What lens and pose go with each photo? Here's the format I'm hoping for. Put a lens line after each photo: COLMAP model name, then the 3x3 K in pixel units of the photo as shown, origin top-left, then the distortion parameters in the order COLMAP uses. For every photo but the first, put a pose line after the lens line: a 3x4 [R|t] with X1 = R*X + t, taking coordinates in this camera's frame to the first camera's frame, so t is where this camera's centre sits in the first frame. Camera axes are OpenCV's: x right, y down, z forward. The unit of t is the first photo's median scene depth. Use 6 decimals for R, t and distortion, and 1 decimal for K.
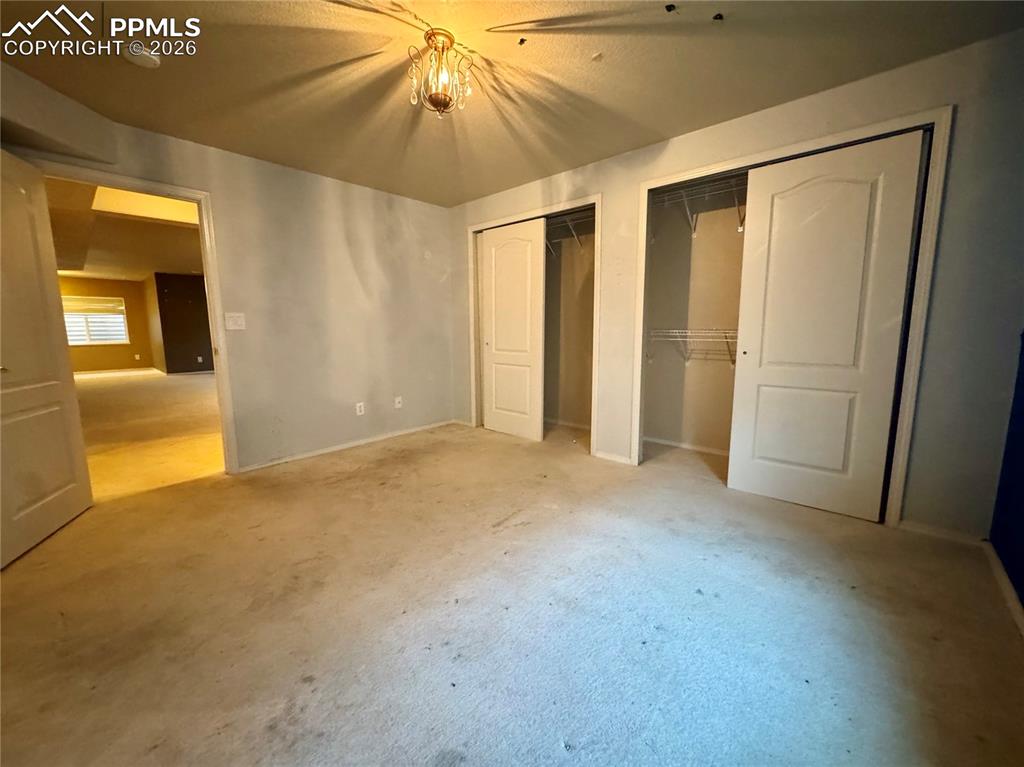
lens RADIAL K [[408.3, 0, 511.4], [0, 408.3, 383.4], [0, 0, 1]] dist [-0.004764, 0.000058]
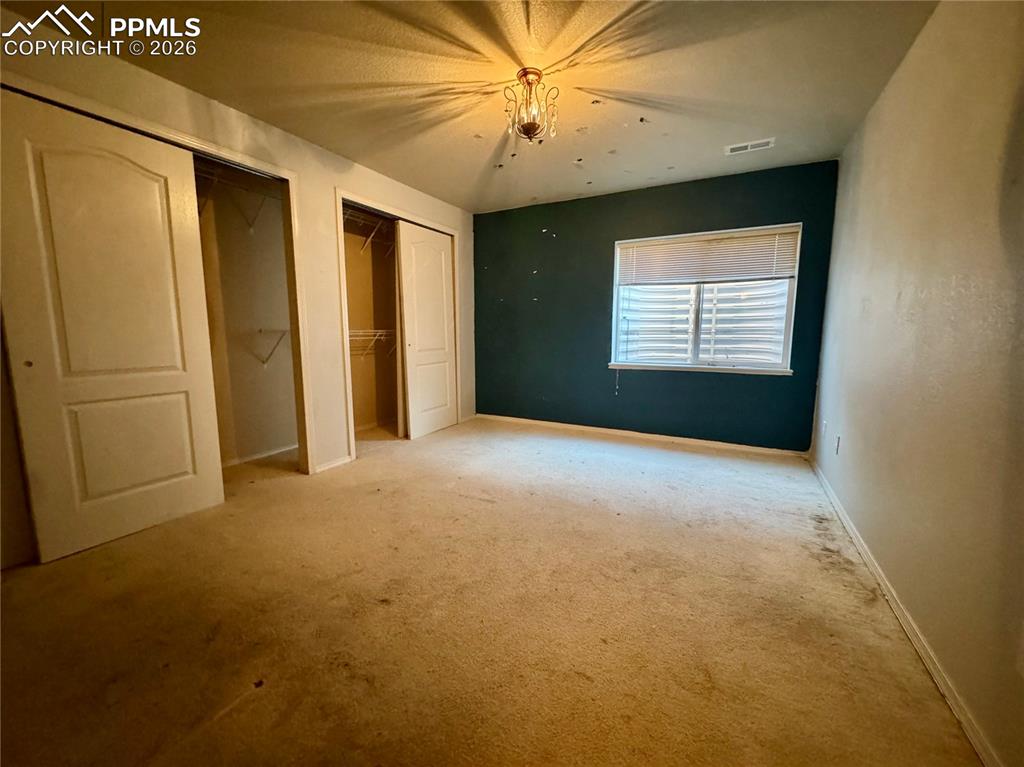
lens RADIAL K [[408.3, 0, 511.4], [0, 408.3, 383.4], [0, 0, 1]] dist [-0.004764, 0.000058]
pose [[-0.250025, -0.123216, 0.960367, -0.910155], [0.134538, 0.977827, 0.160483, -0.120433], [-0.958847, 0.169331, -0.227904, 0.961201]]
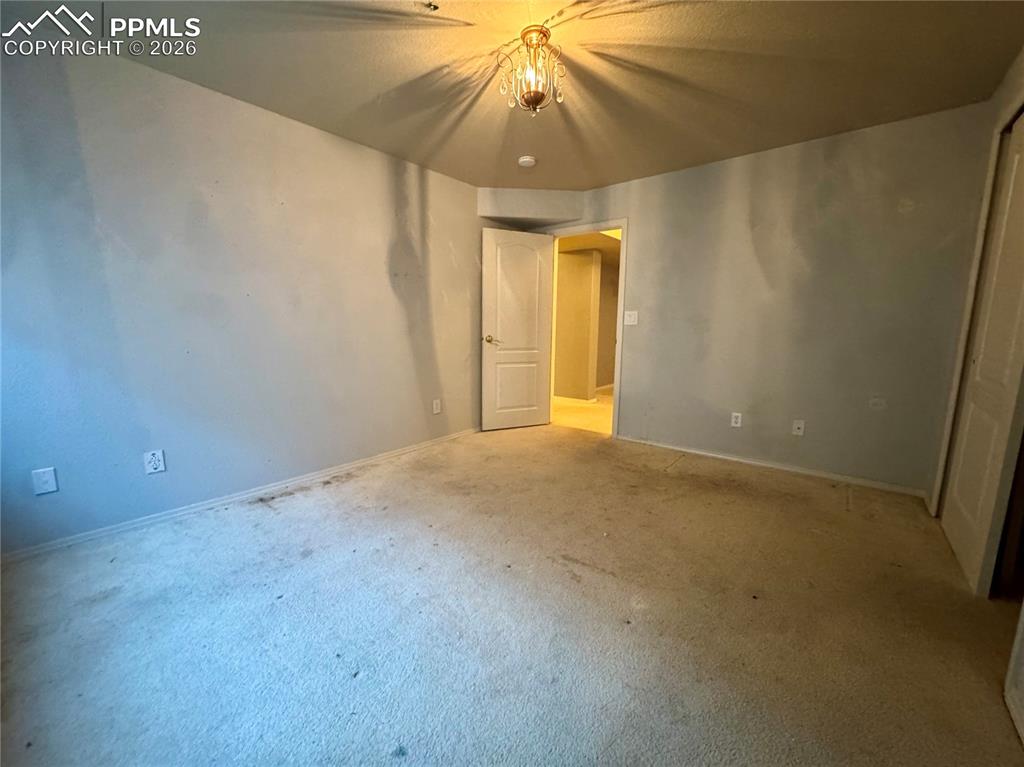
lens RADIAL K [[408.3, 0, 511.4], [0, 408.3, 383.4], [0, 0, 1]] dist [-0.004764, 0.000058]
pose [[0.045640, 0.152006, -0.987325, 0.618527], [-0.145231, 0.978864, 0.143989, -0.093849], [0.988345, 0.136819, 0.066751, 0.652263]]
